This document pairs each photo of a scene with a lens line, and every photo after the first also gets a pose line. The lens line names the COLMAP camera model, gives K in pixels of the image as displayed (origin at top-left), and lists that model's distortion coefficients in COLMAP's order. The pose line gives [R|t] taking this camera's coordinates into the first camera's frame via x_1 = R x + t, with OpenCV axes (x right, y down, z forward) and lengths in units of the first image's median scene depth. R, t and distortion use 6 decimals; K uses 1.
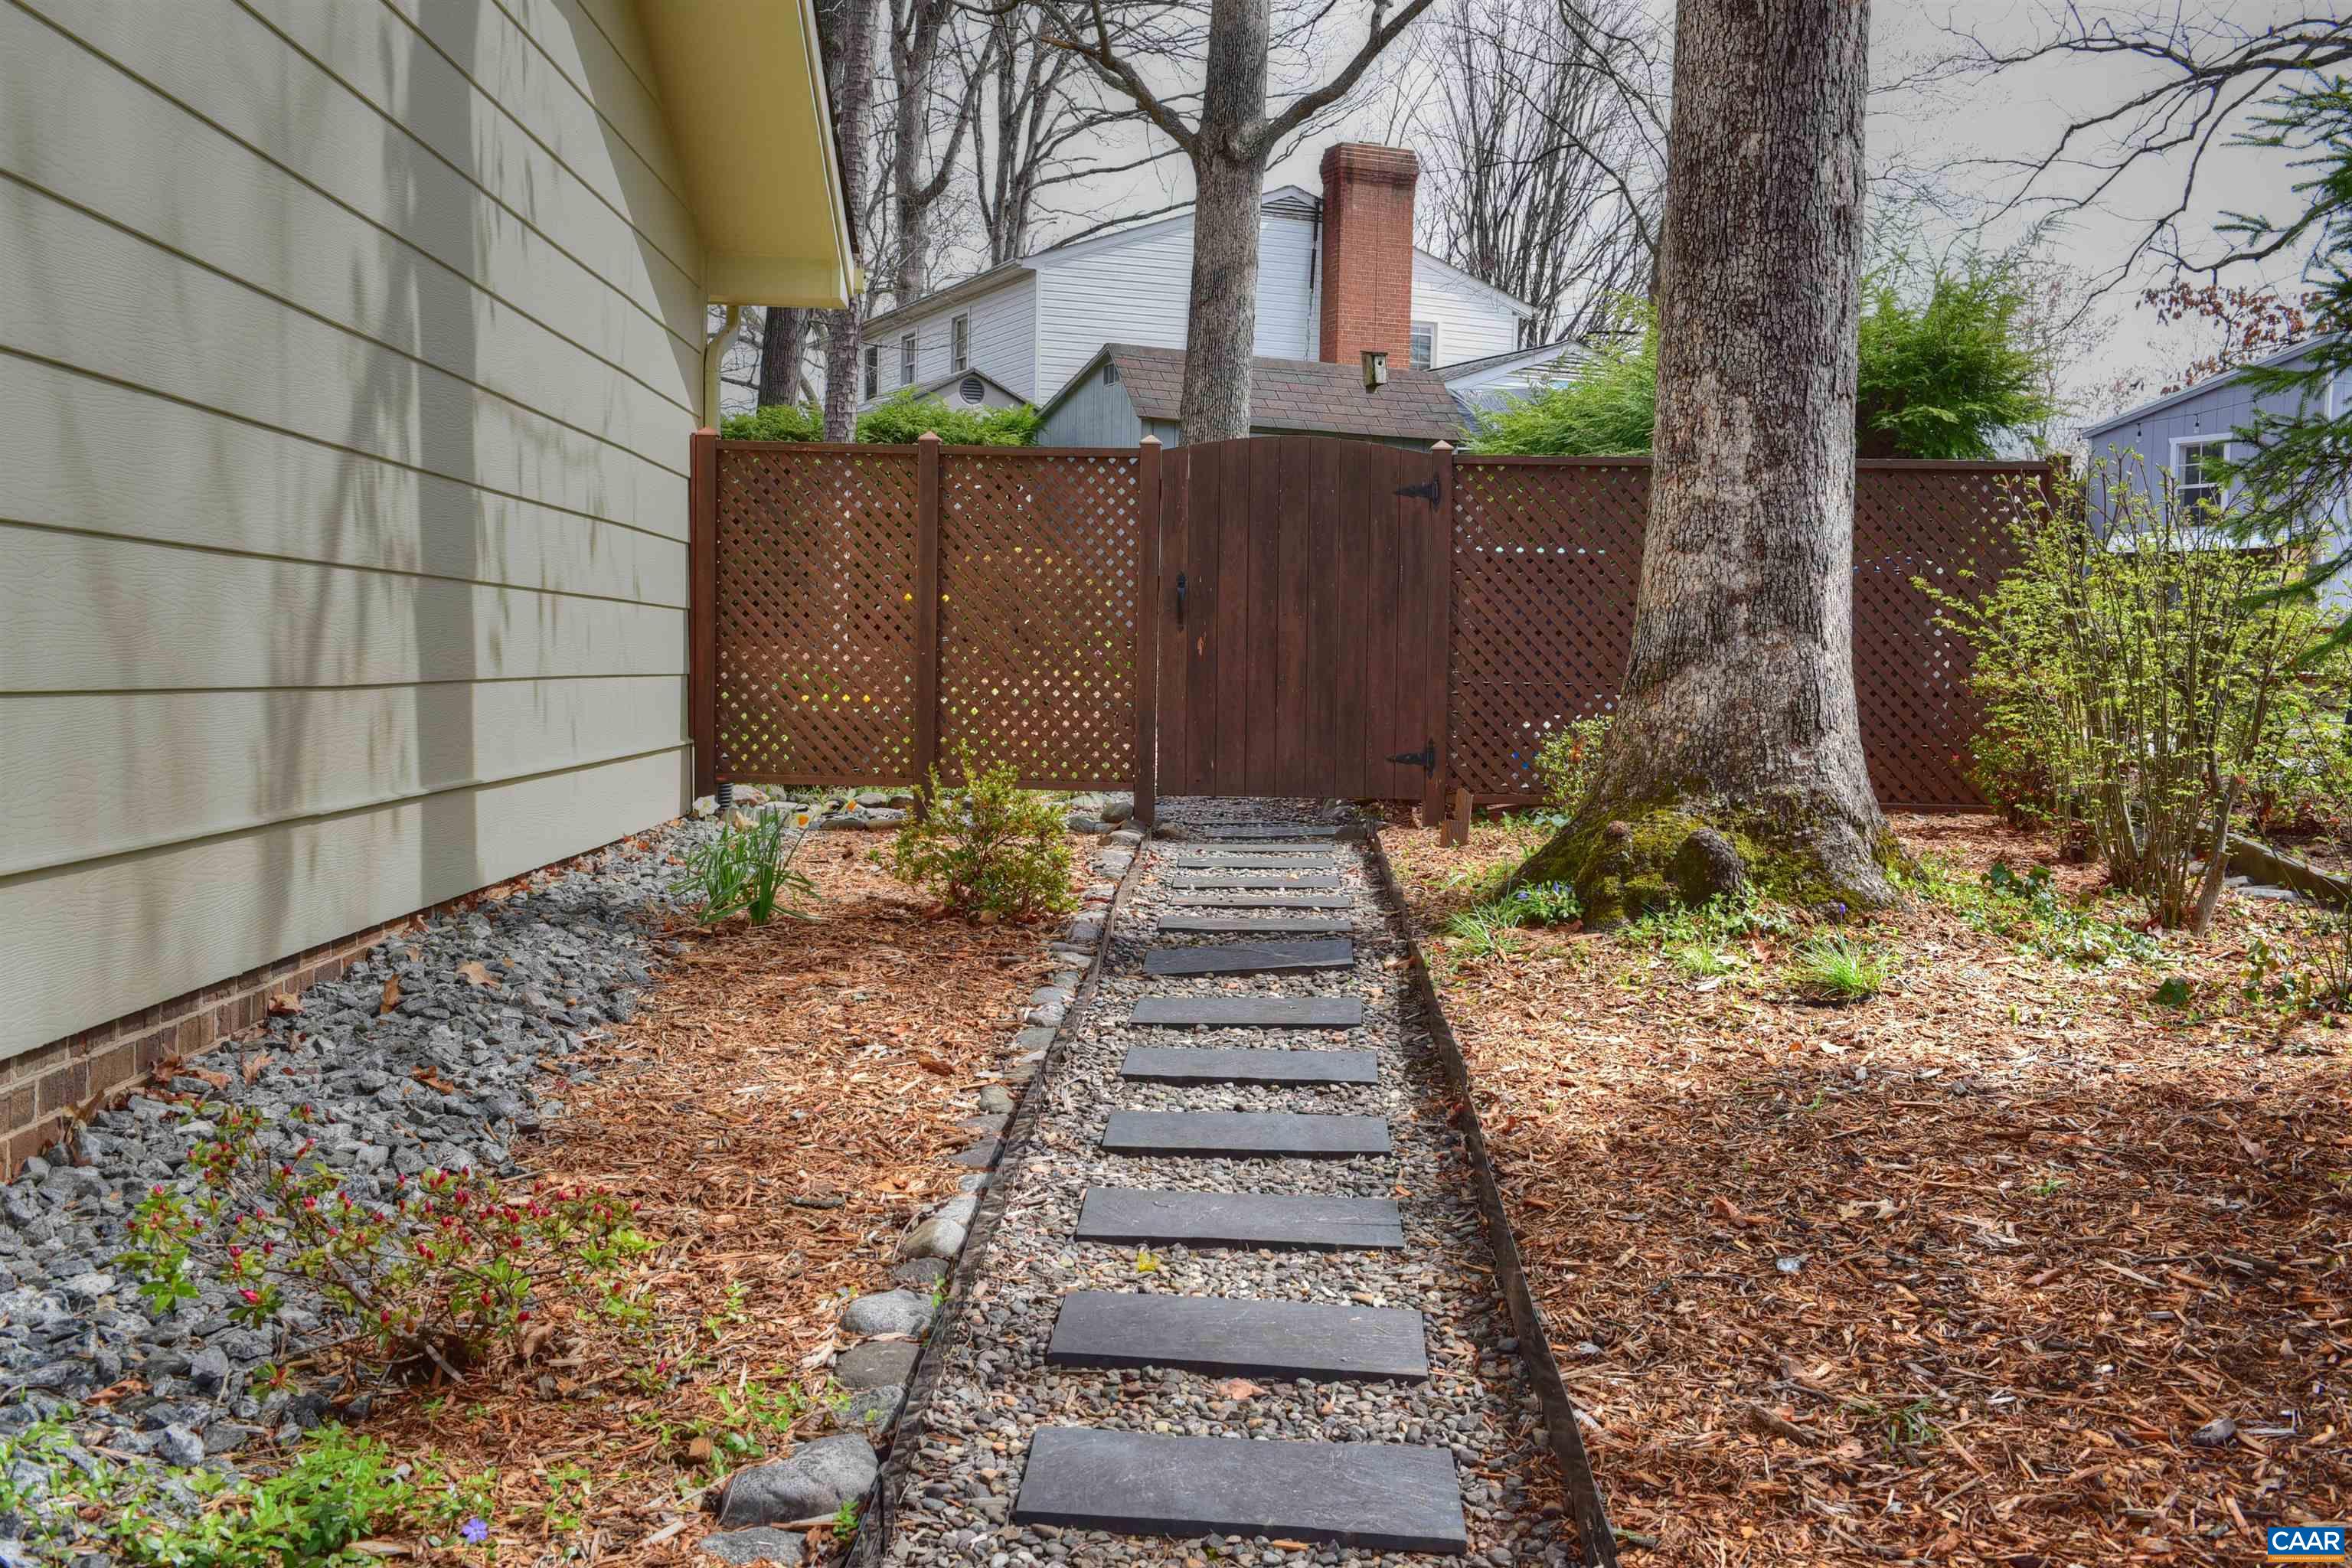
lens RADIAL K [[2526.5, 0, 1174.3], [0, 2526.5, 786.3], [0, 0, 1]] dist [0.067652, 0.000000]
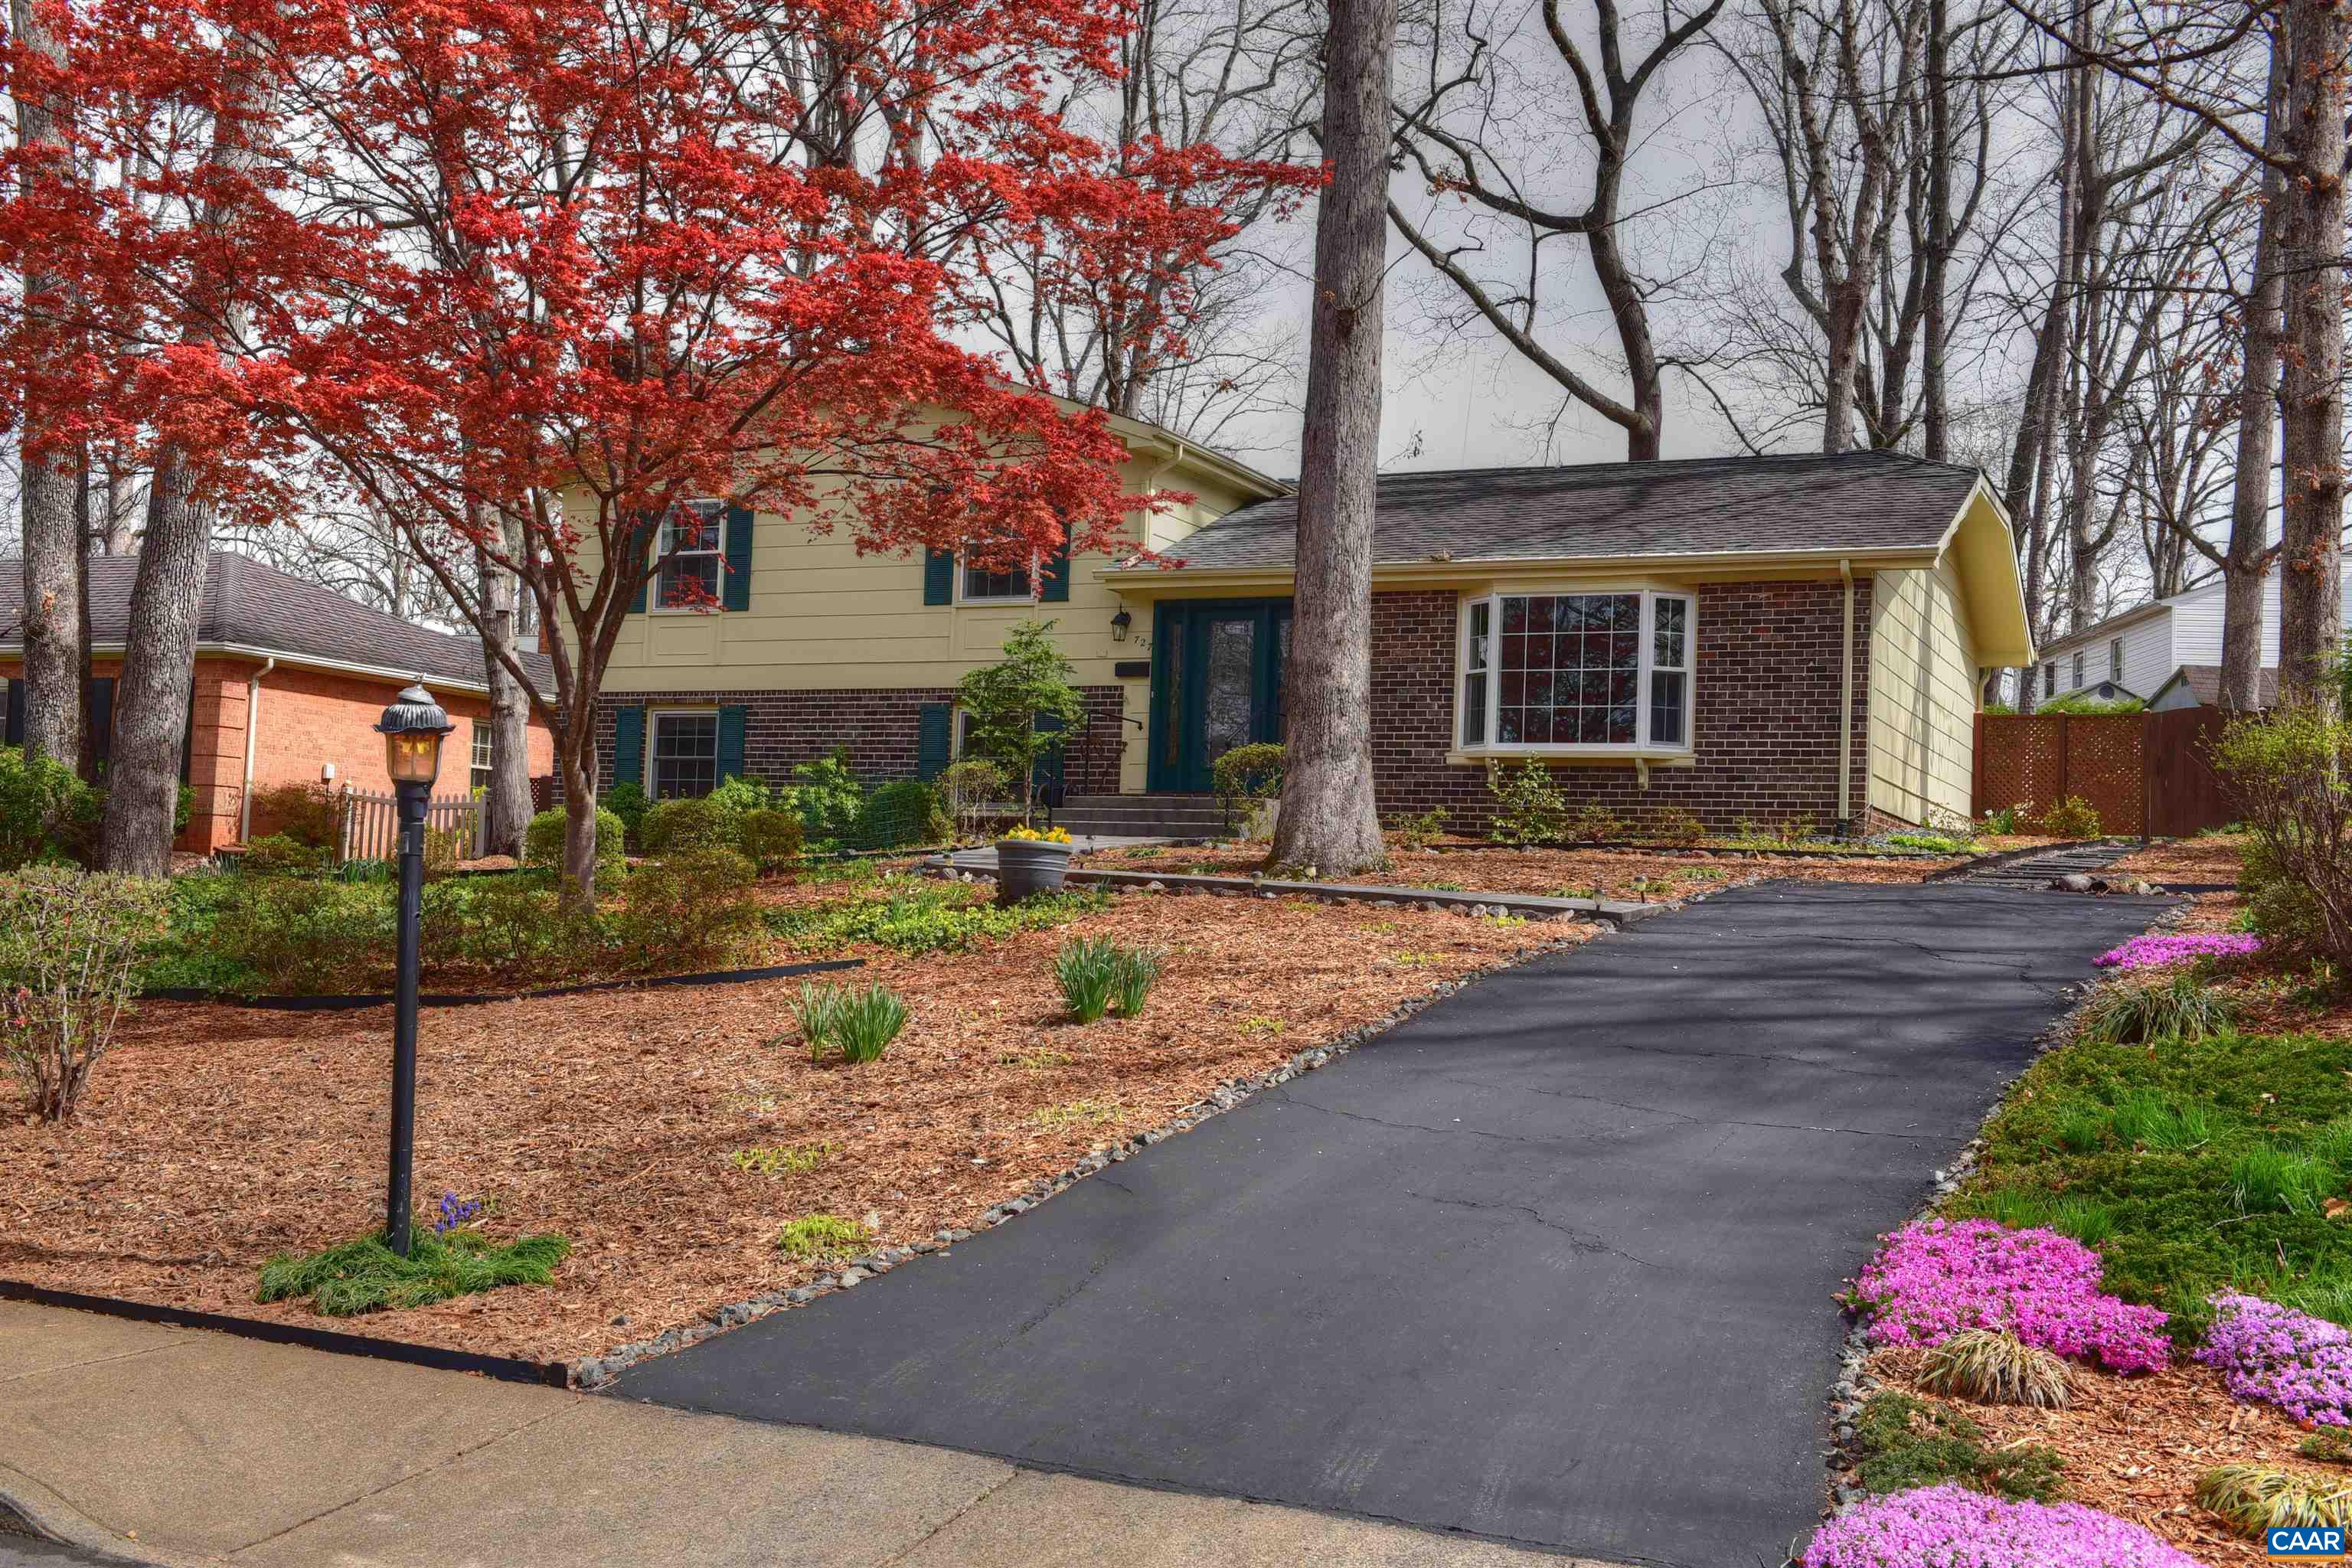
lens RADIAL K [[2526.5, 0, 1172.0], [0, 2526.5, 784.1], [0, 0, 1]] dist [0.067652, 0.000000]
pose [[0.899057, -0.013718, -0.437616, 0.049794], [-0.039540, 0.992881, -0.112356, 0.059023], [0.436042, 0.118318, 0.892114, -0.383547]]
